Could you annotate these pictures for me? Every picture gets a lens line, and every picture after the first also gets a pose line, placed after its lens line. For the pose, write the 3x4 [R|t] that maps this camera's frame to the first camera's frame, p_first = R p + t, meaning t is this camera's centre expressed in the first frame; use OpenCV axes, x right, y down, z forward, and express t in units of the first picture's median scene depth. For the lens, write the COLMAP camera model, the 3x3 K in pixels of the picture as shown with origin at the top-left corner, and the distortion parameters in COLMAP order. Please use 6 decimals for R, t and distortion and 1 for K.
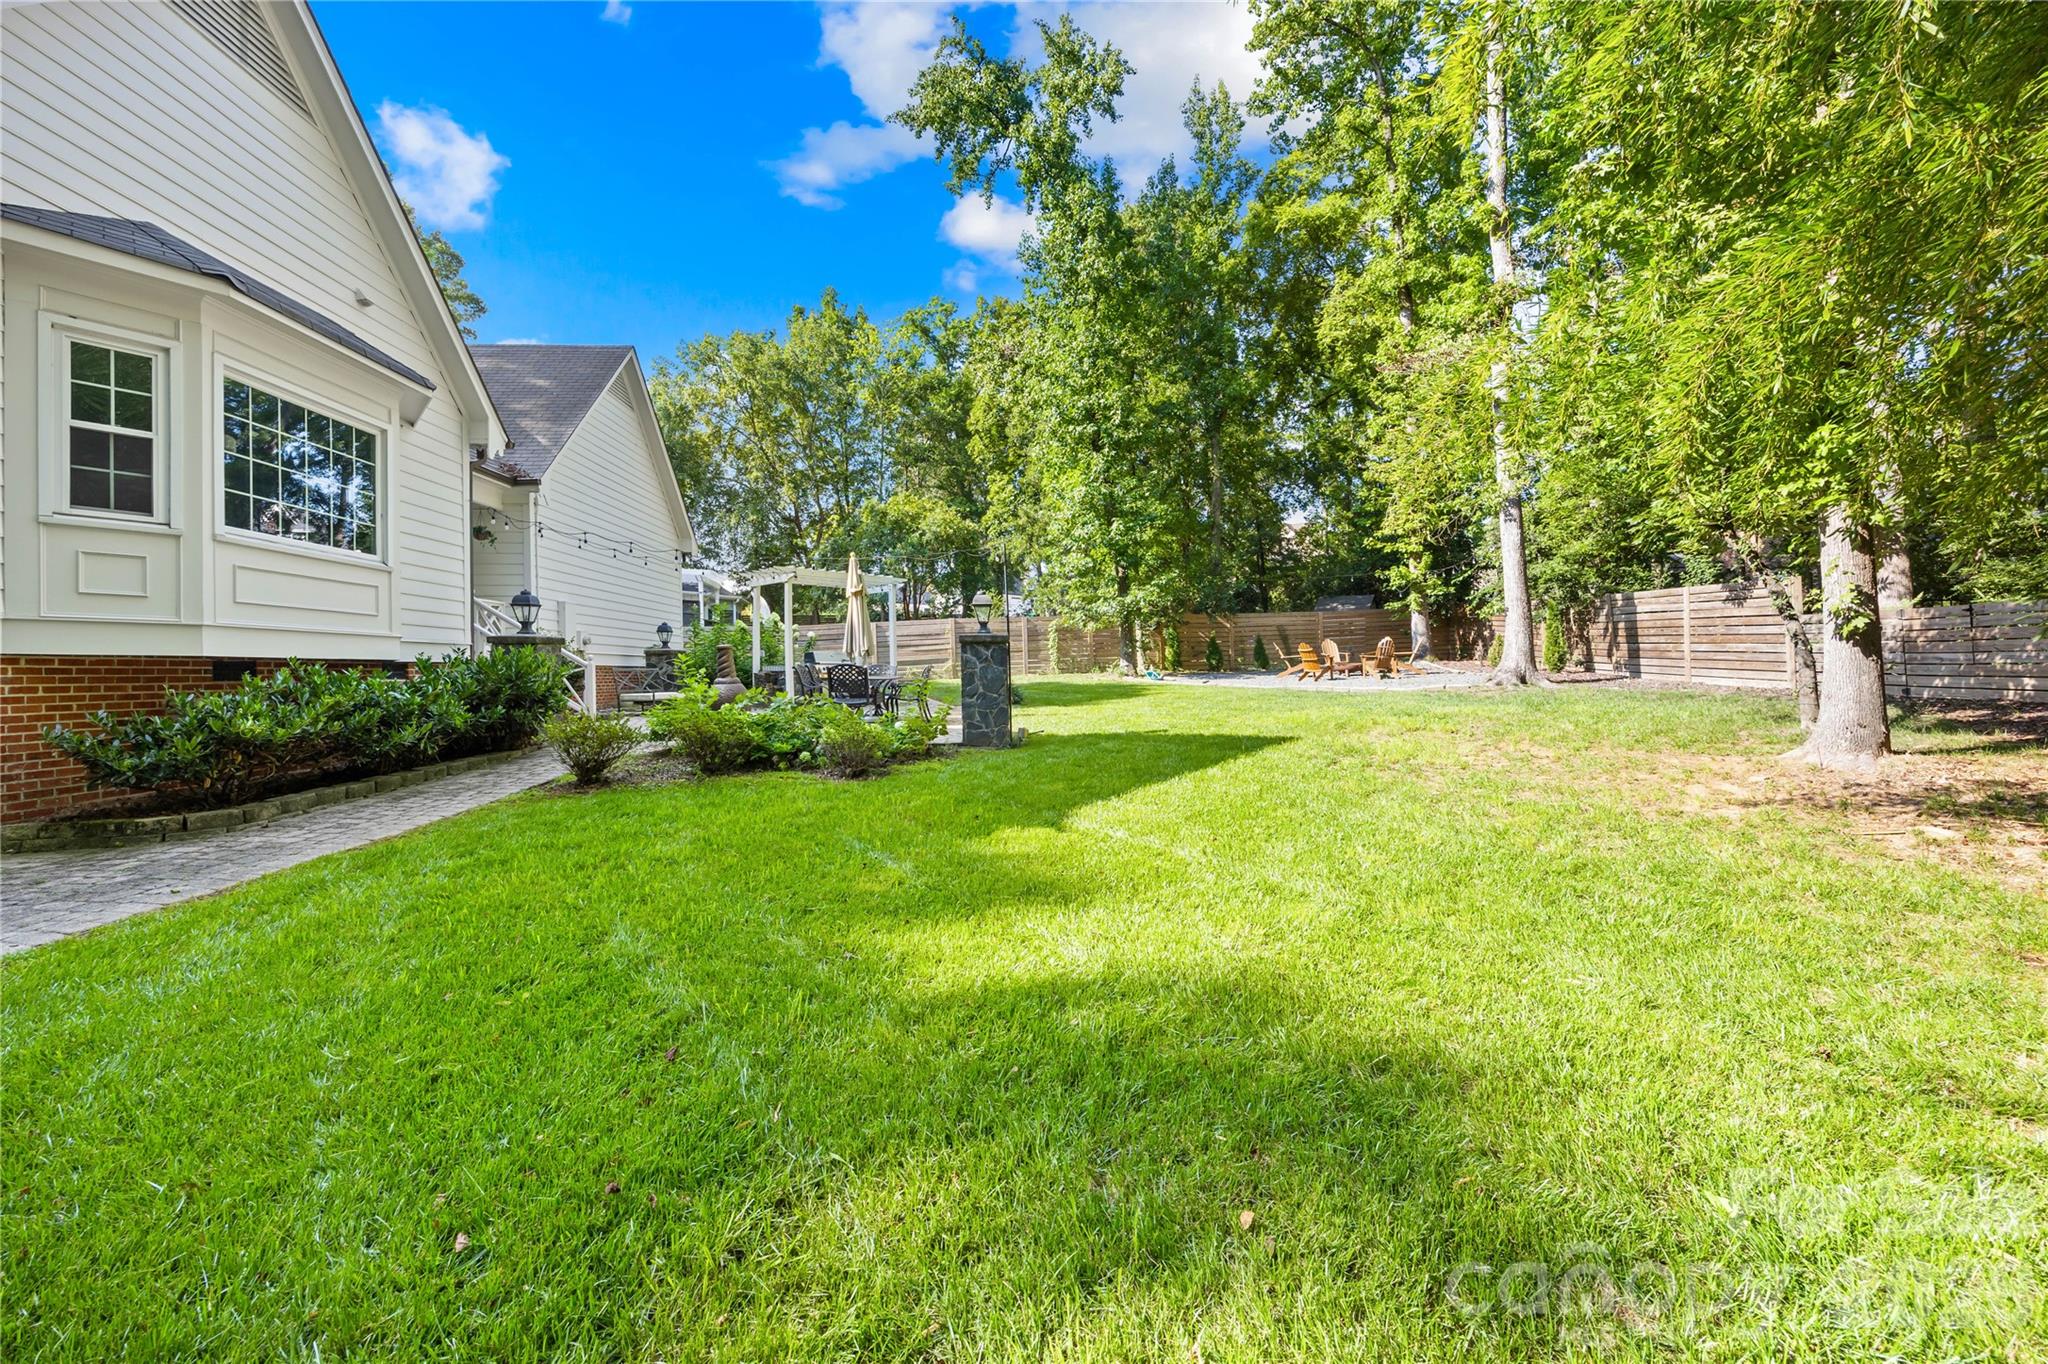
lens RADIAL K [[830.9, 0, 1035.2], [0, 830.9, 670.5], [0, 0, 1]] dist [-0.000687, -0.000097]
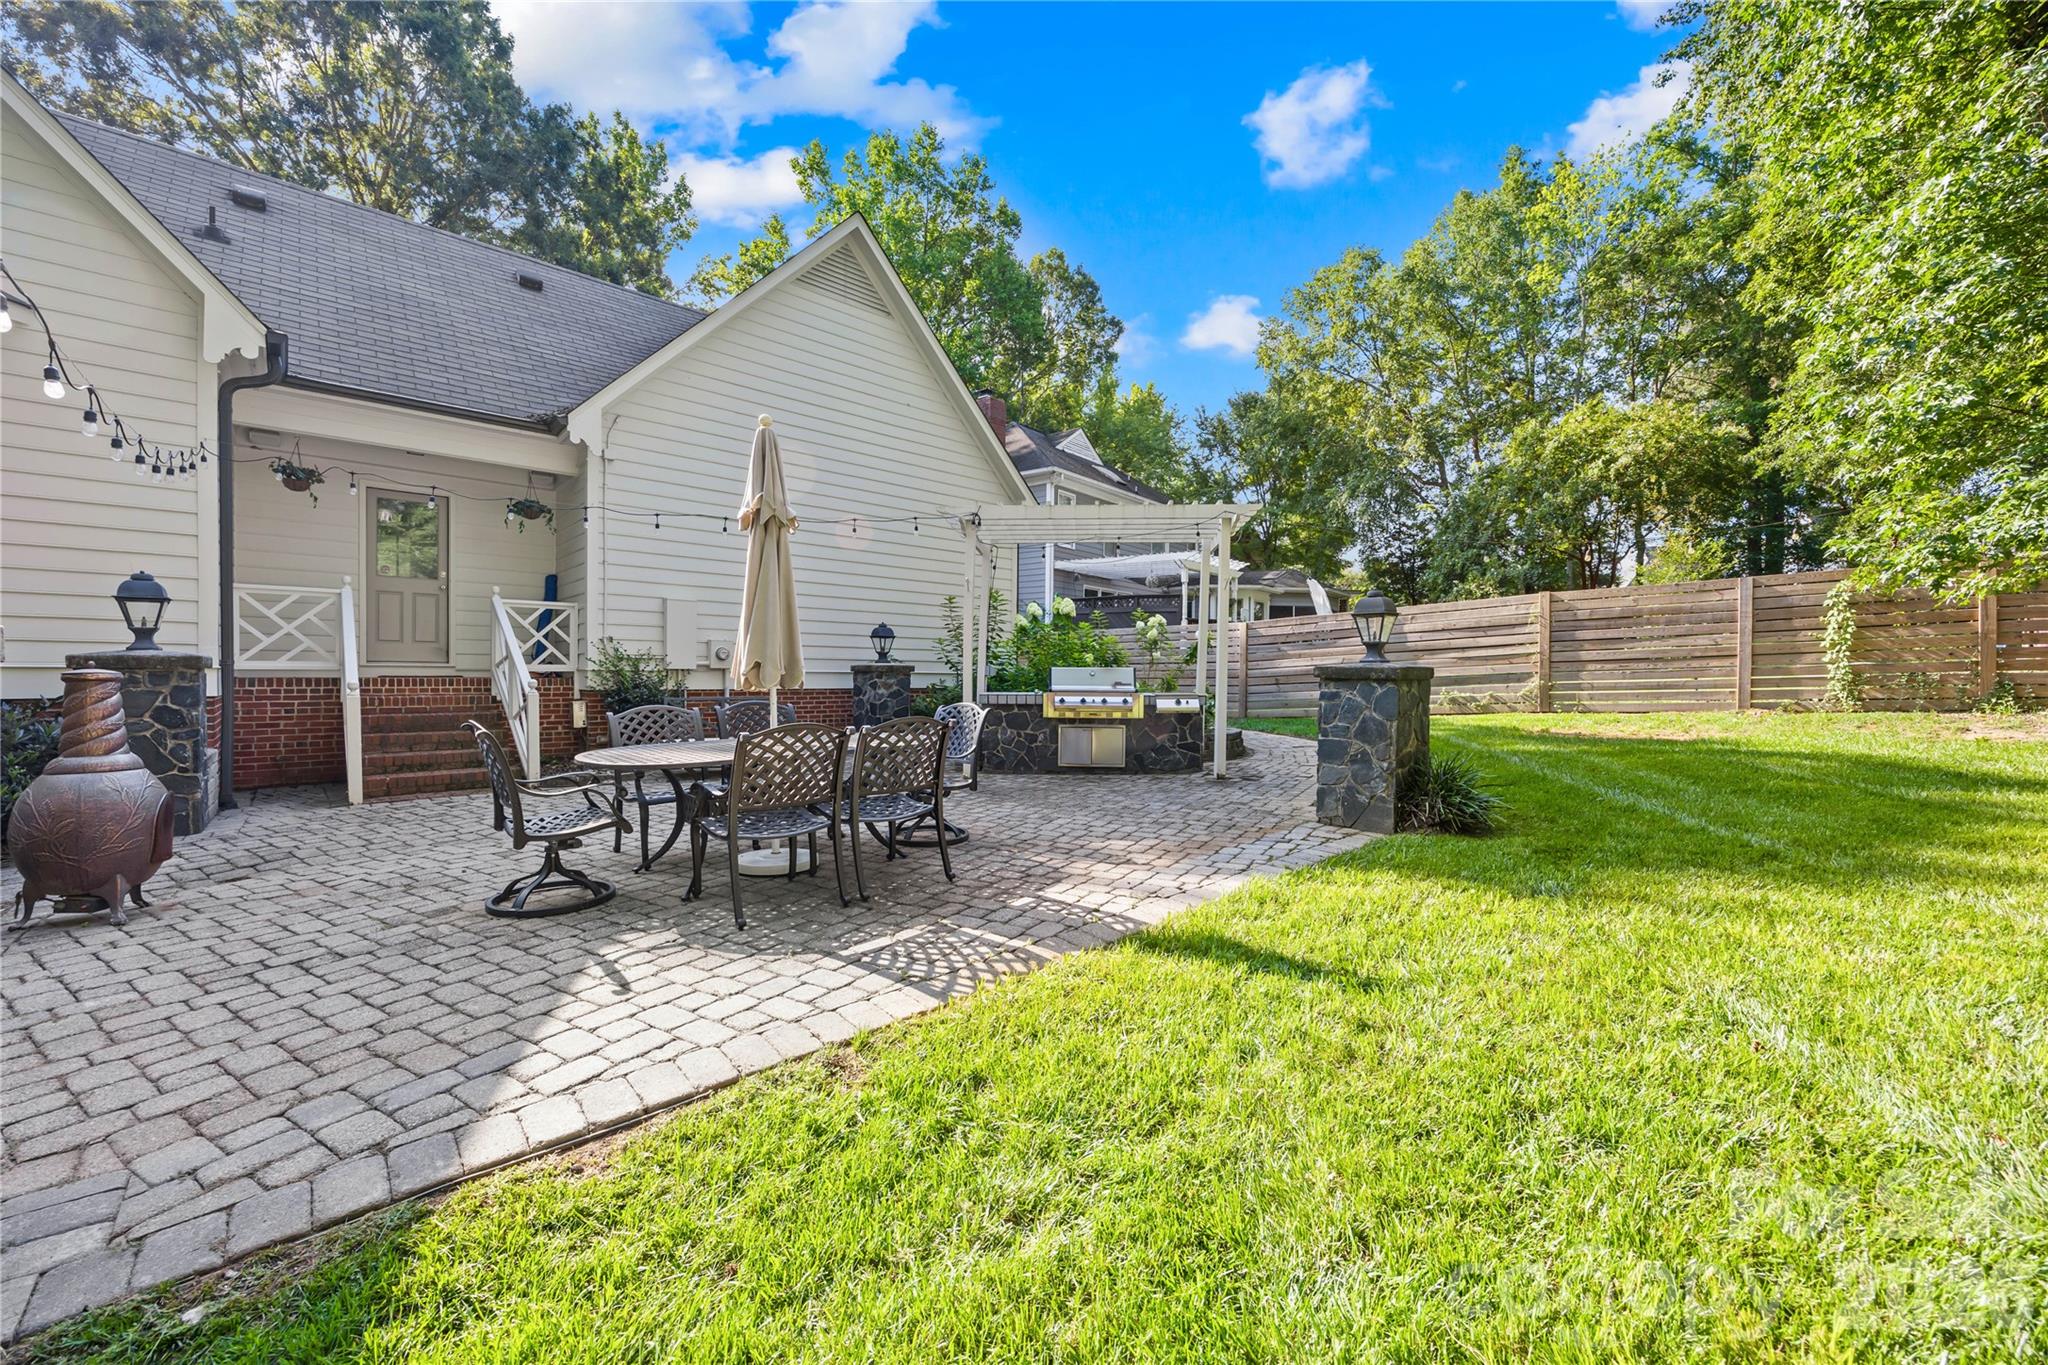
lens RADIAL K [[816.8, 0, 1029.6], [0, 816.8, 681.0], [0, 0, 1]] dist [-0.002783, -0.000349]
pose [[0.635848, 0.010693, -0.771740, 0.192255], [-0.005080, 0.999940, 0.009670, -0.030432], [0.771797, -0.002228, 0.635865, 1.082405]]
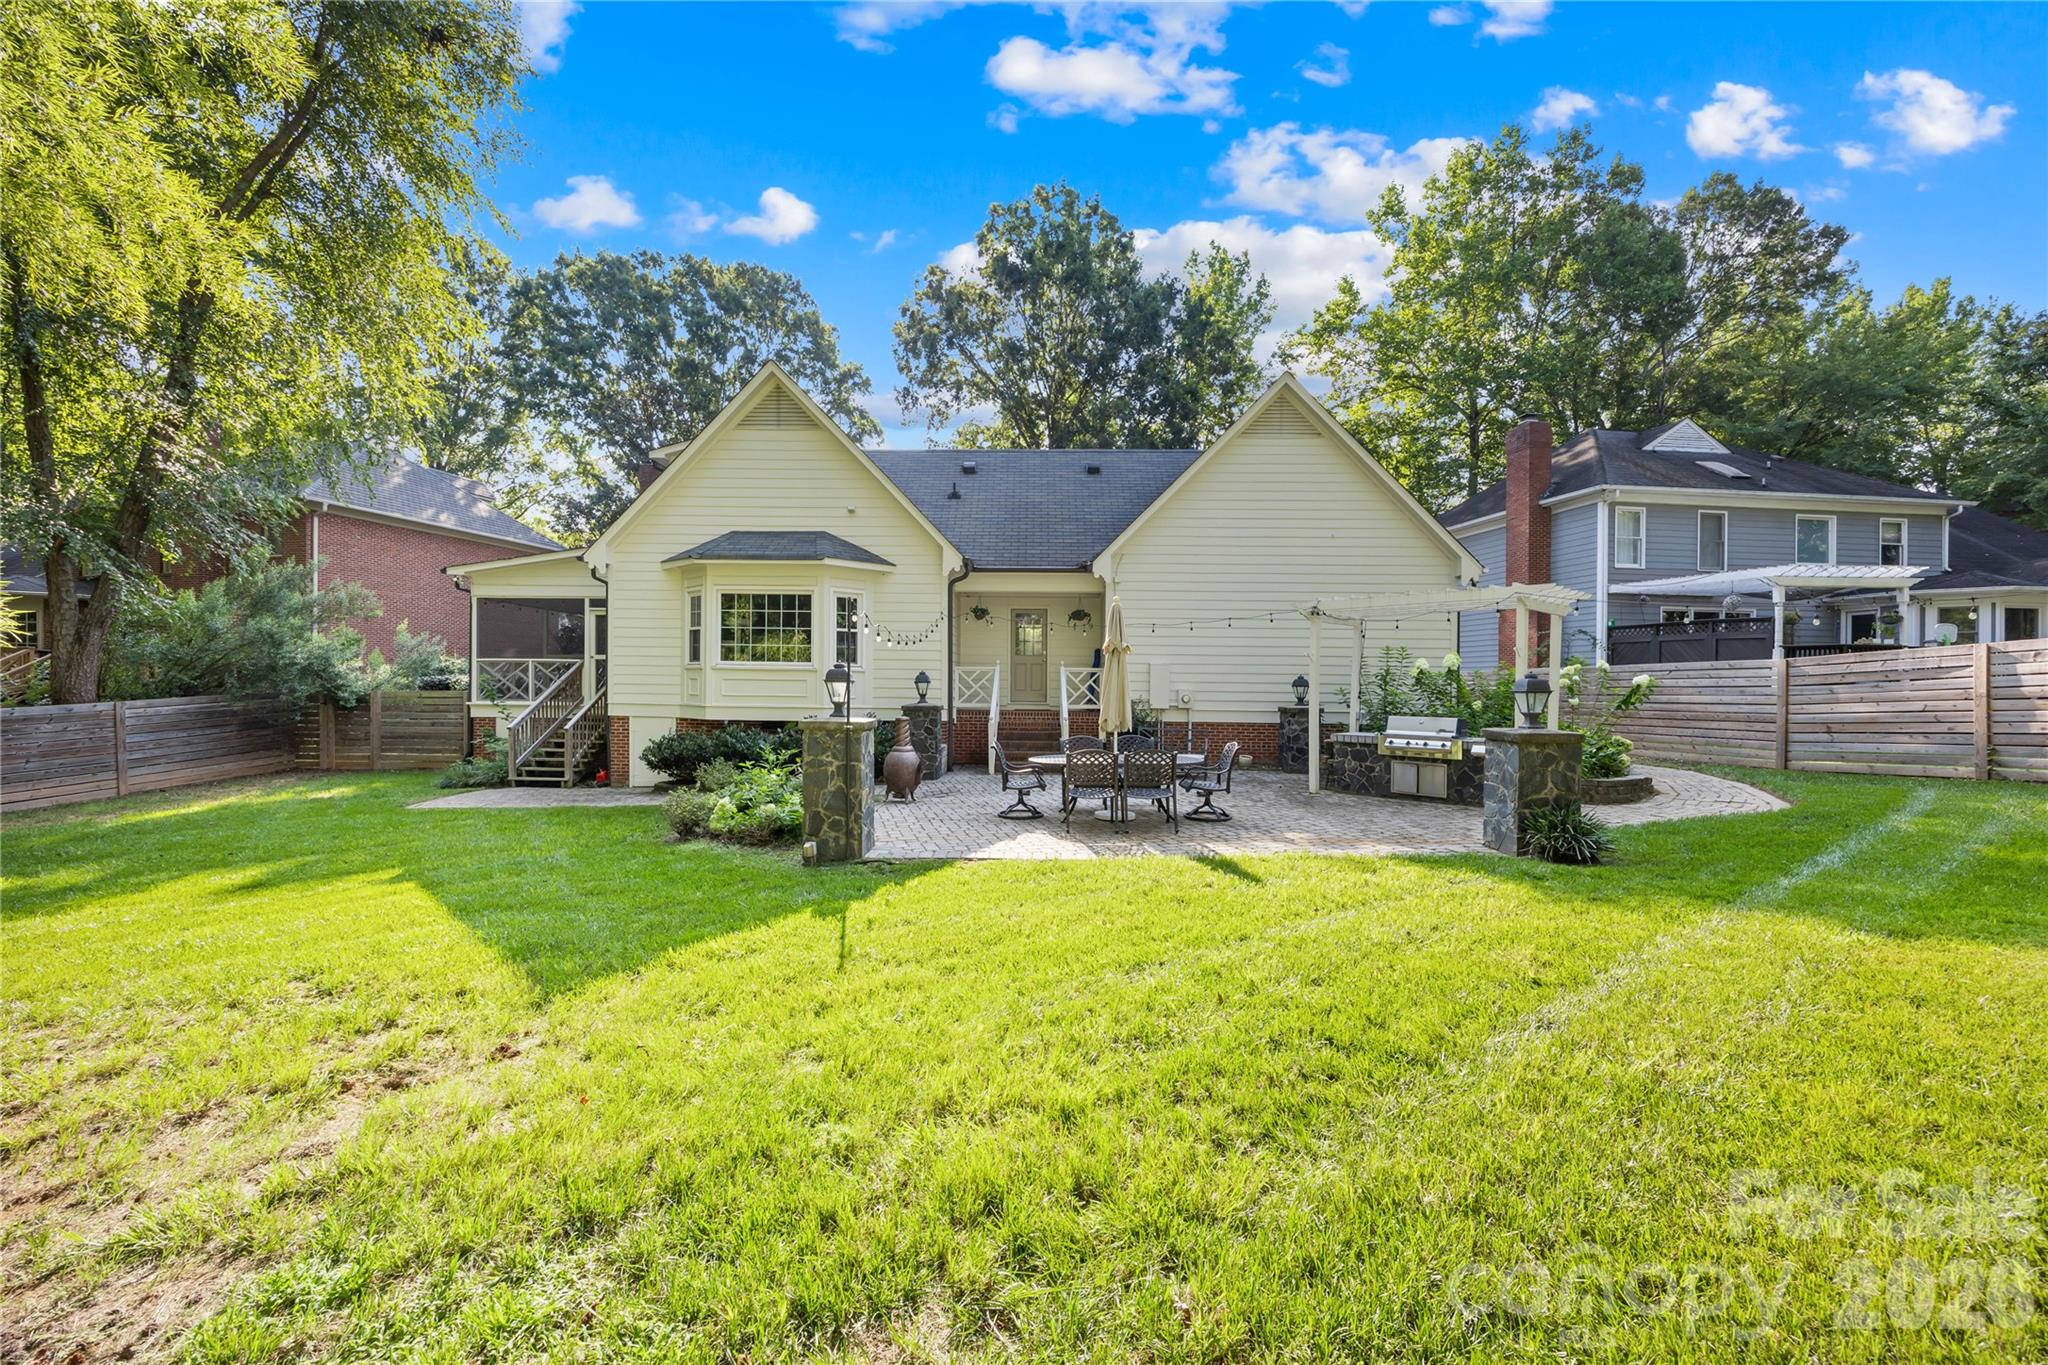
lens RADIAL K [[816.1, 0, 977.3], [0, 816.1, 682.6], [0, 0, 1]] dist [0.002777, 0.000235]
pose [[-0.115839, -0.000950, -0.993268, 0.708002], [-0.008270, 0.999966, 0.000008, -0.076530], [0.993234, 0.008215, -0.115843, 1.213863]]
